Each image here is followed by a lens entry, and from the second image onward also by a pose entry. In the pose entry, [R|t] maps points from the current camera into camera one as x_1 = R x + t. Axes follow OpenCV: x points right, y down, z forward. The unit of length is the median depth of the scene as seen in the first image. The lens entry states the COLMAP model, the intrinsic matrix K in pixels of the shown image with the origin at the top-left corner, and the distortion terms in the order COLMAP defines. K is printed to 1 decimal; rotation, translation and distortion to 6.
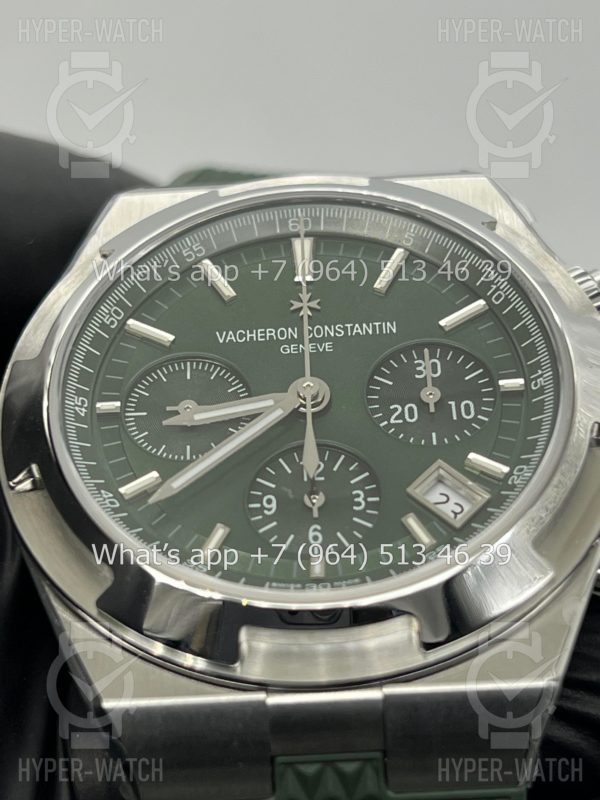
lens RADIAL K [[1881.9, 0, 300.0], [0, 1881.9, 400.0], [0, 0, 1]] dist [0.233280, -0.394543]
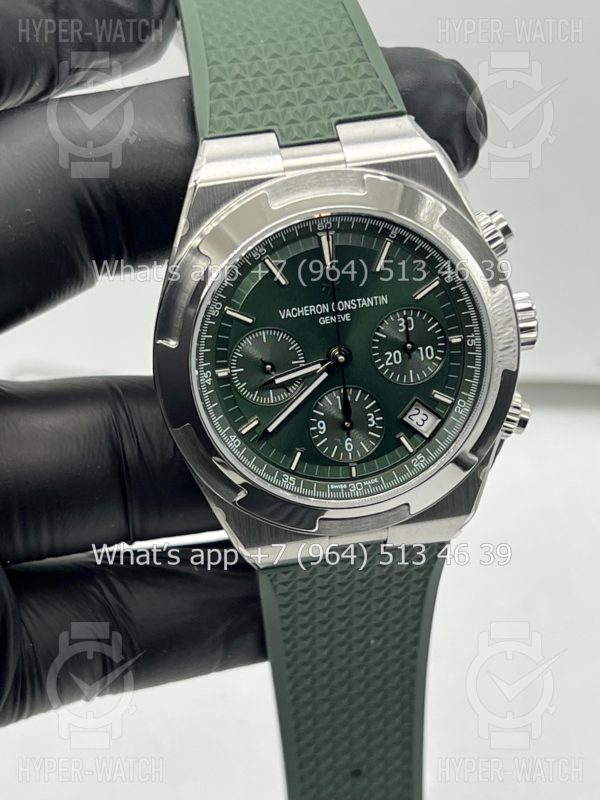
lens RADIAL K [[1881.9, 0, 300.0], [0, 1881.9, 400.0], [0, 0, 1]] dist [0.233280, -0.394543]
pose [[0.979401, -0.118602, 0.163427, -0.311966], [-0.042693, 0.669414, 0.741661, -1.232083], [-0.197362, -0.733361, 0.650561, -0.125760]]
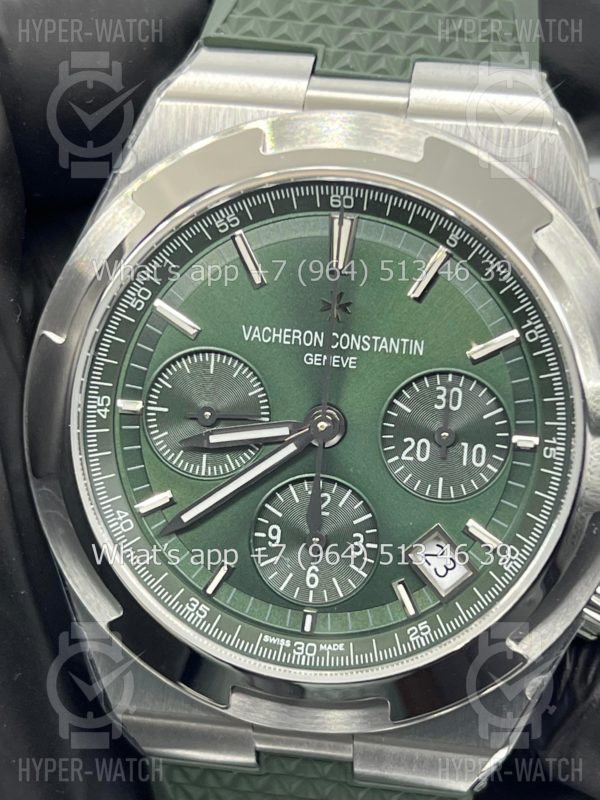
lens RADIAL K [[1881.9, 0, 300.0], [0, 1881.9, 400.0], [0, 0, 1]] dist [0.233280, -0.394543]
pose [[0.989802, 0.122112, -0.073357, 0.064310], [-0.046427, 0.763371, 0.644289, -0.662939], [0.134674, -0.634313, 0.761256, 0.235739]]
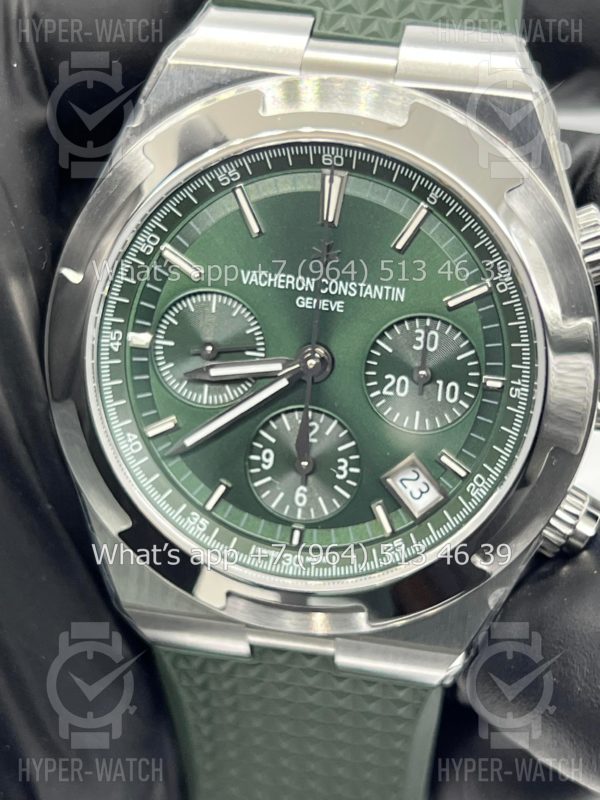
lens RADIAL K [[1881.9, 0, 300.0], [0, 1881.9, 400.0], [0, 0, 1]] dist [0.233280, -0.394543]
pose [[0.985191, 0.148443, -0.085806, 0.096242], [-0.043078, 0.698692, 0.714124, -0.786428], [0.165959, -0.699853, 0.694740, 0.202533]]
